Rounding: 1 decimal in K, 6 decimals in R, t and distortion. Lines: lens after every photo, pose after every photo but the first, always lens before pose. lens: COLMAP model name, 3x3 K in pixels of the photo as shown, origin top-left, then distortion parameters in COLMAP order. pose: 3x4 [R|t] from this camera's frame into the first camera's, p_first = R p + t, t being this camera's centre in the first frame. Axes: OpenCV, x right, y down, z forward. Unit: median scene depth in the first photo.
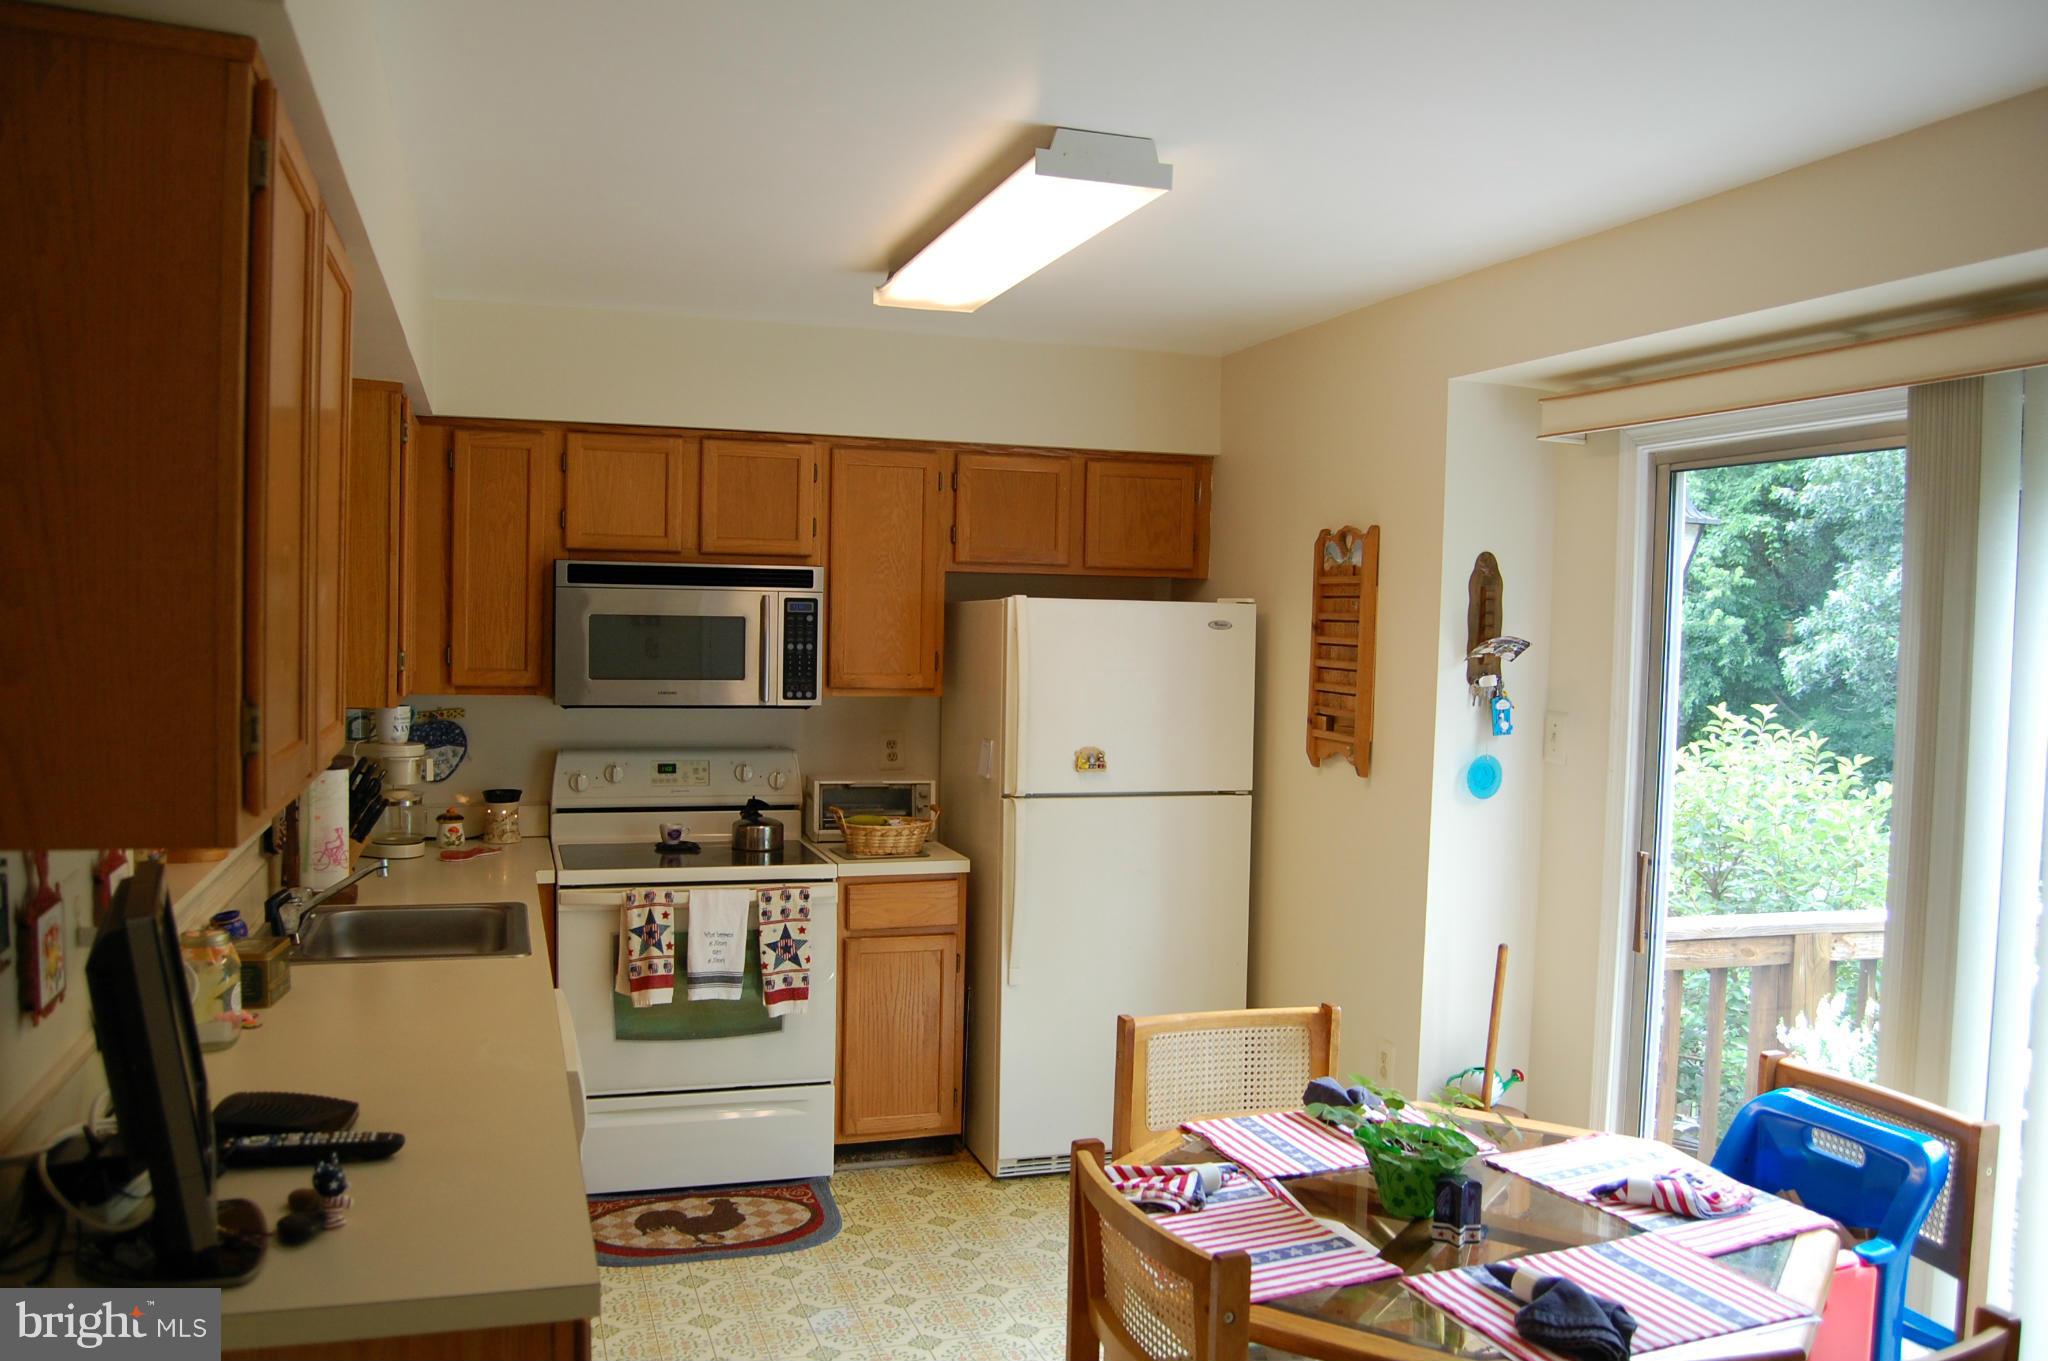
lens RADIAL K [[1590.3, 0, 1017.9], [0, 1590.3, 691.7], [0, 0, 1]] dist [-0.088059, 0.008545]
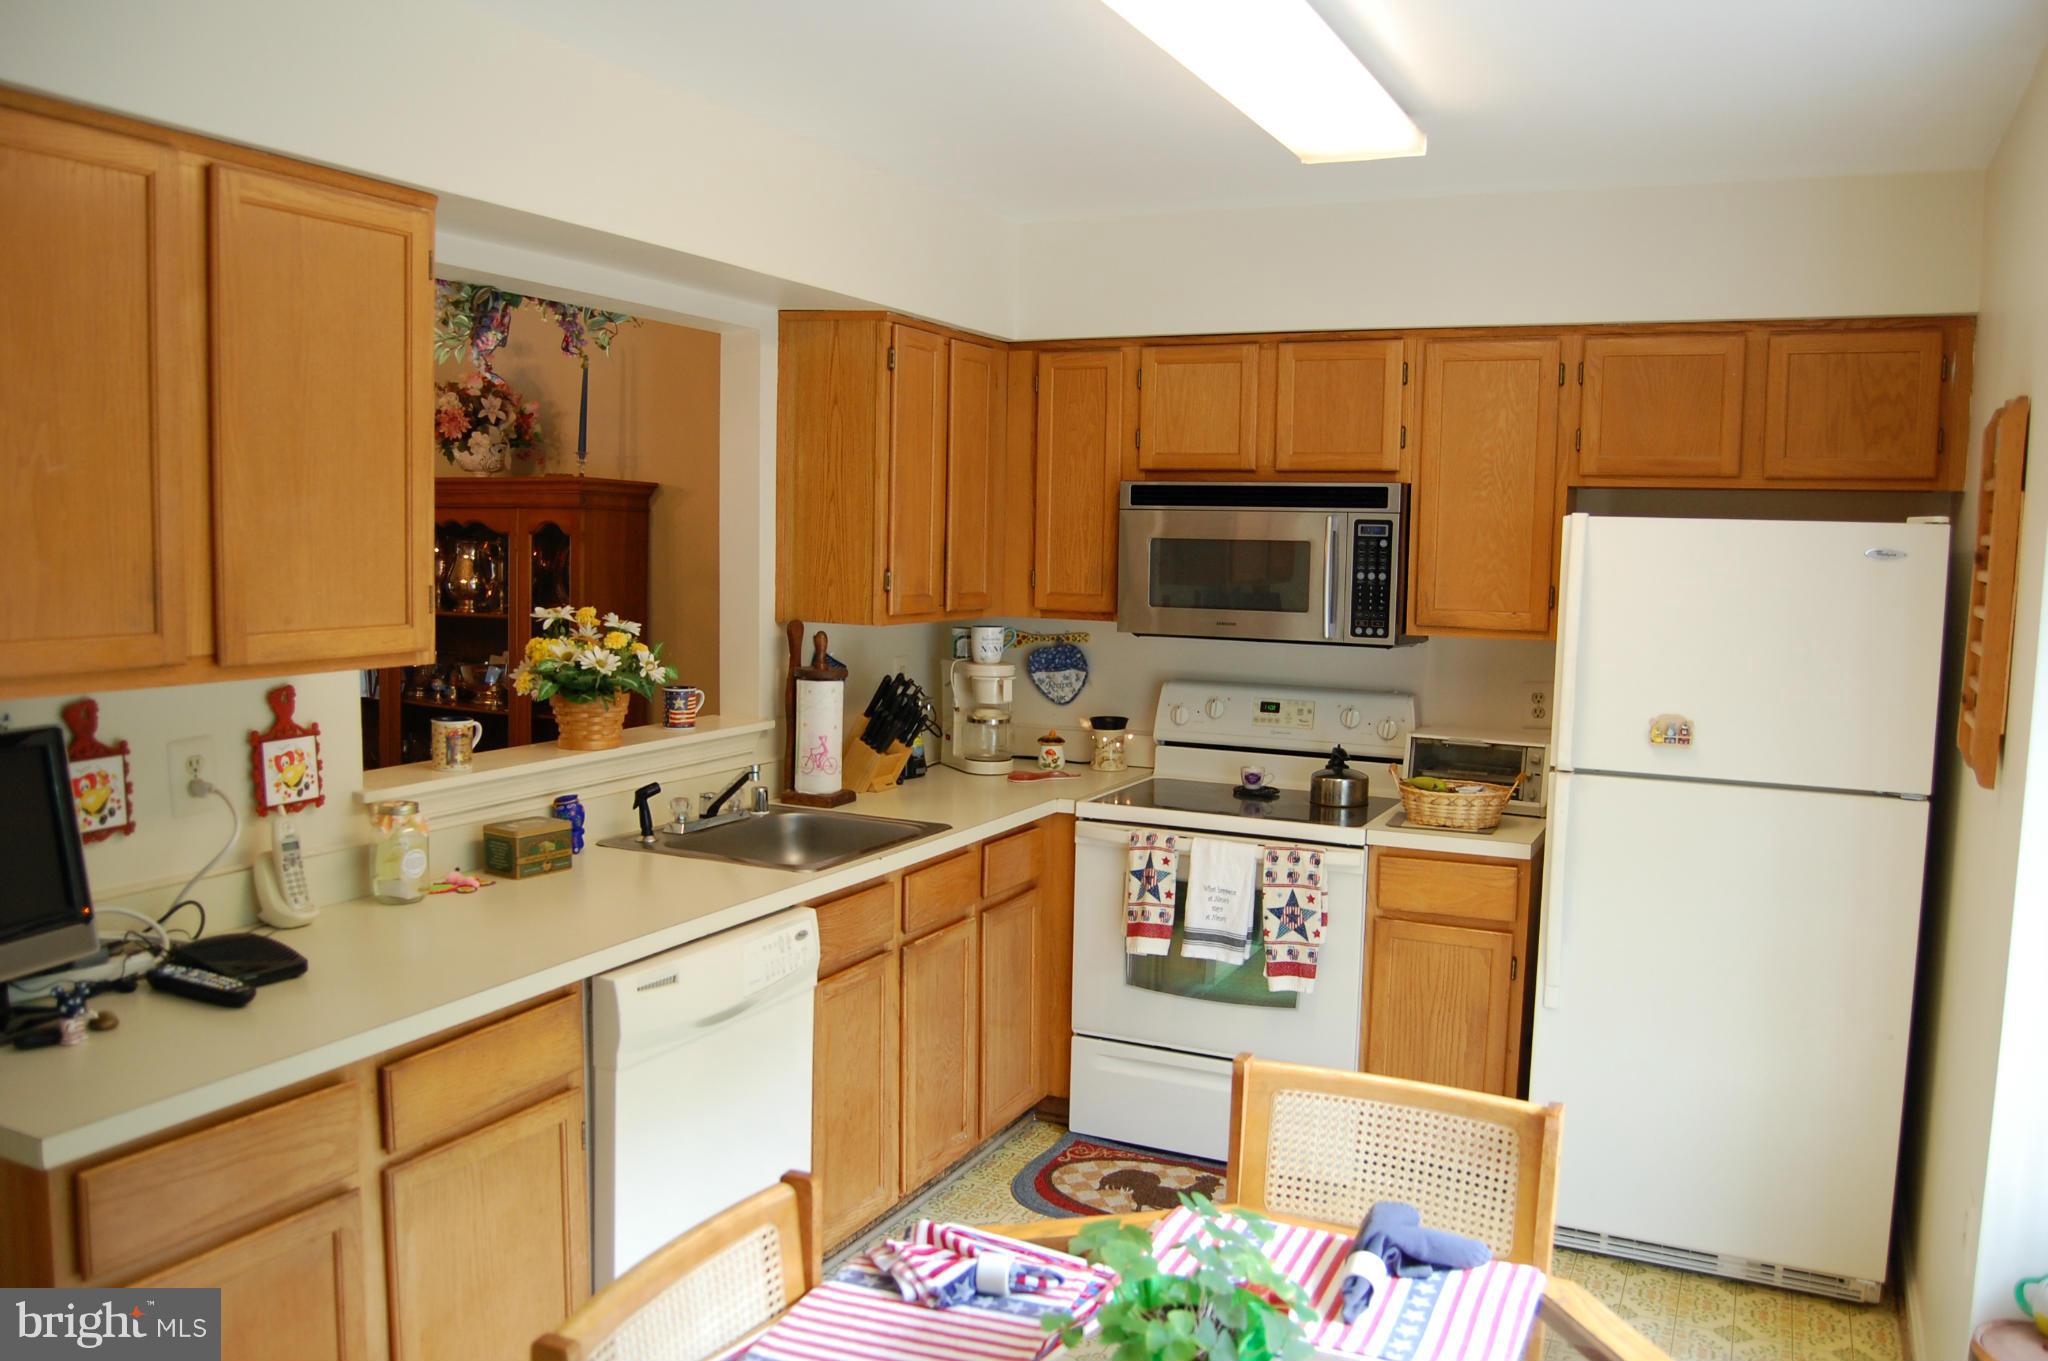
lens RADIAL K [[1590.3, 0, 1017.9], [0, 1590.3, 691.7], [0, 0, 1]] dist [-0.088059, 0.008545]
pose [[0.723929, 0.062032, -0.687080, 0.342303], [-0.035980, 0.997989, 0.052193, -0.003771], [0.688936, -0.013063, 0.724705, 0.257509]]
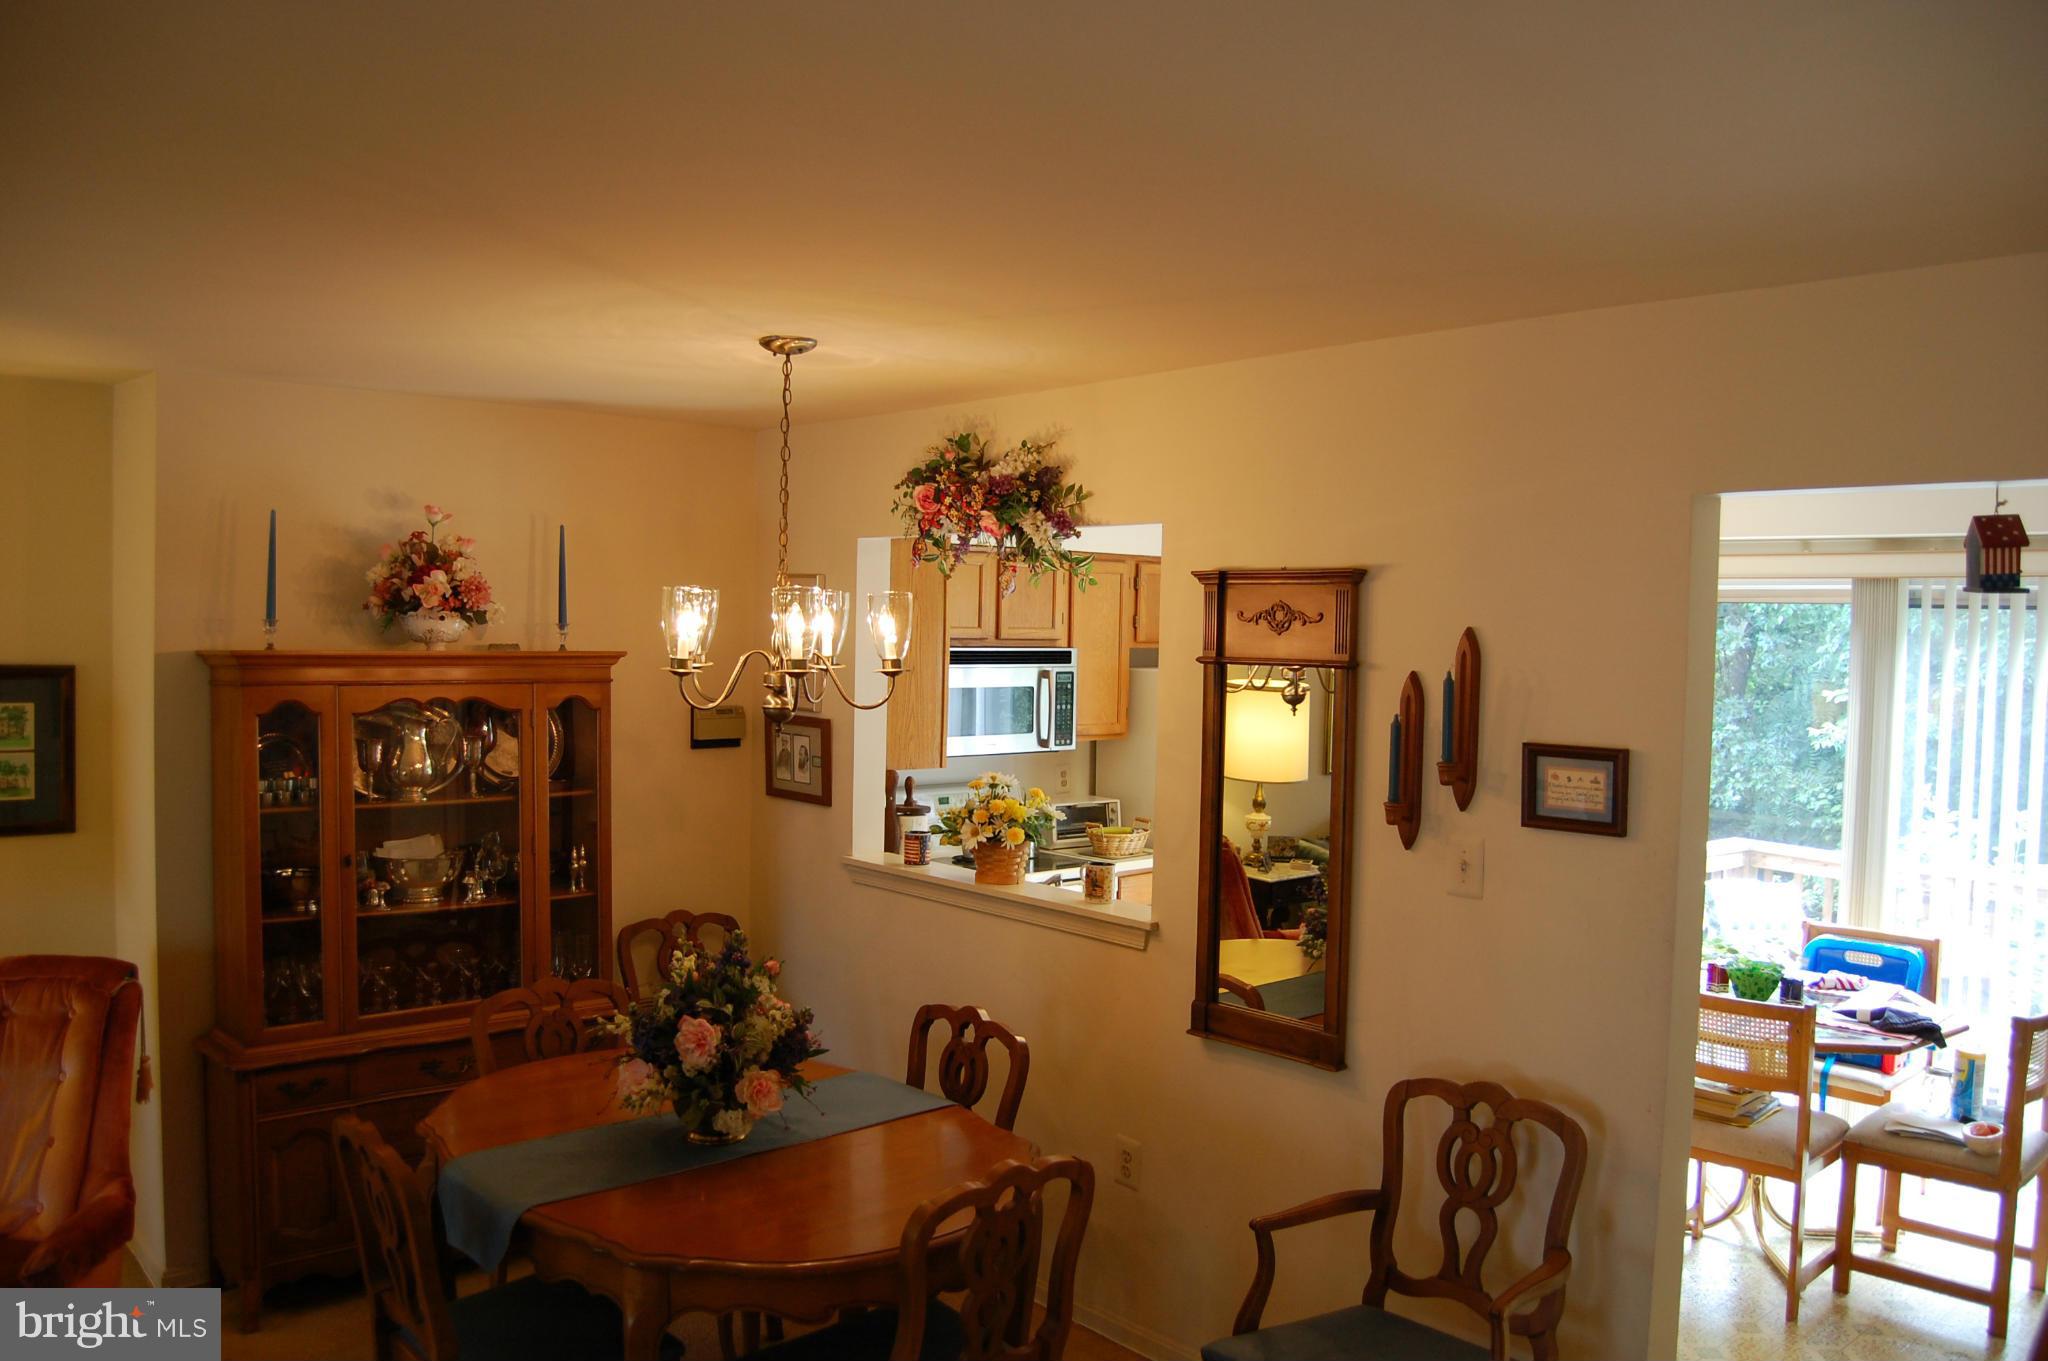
lens RADIAL K [[1590.3, 0, 1017.9], [0, 1590.3, 691.7], [0, 0, 1]] dist [-0.088059, 0.008545]
pose [[0.921019, -0.020727, 0.388966, -0.755552], [0.019387, 0.999785, 0.007370, -0.056056], [-0.389035, 0.000753, 0.921222, -0.264840]]
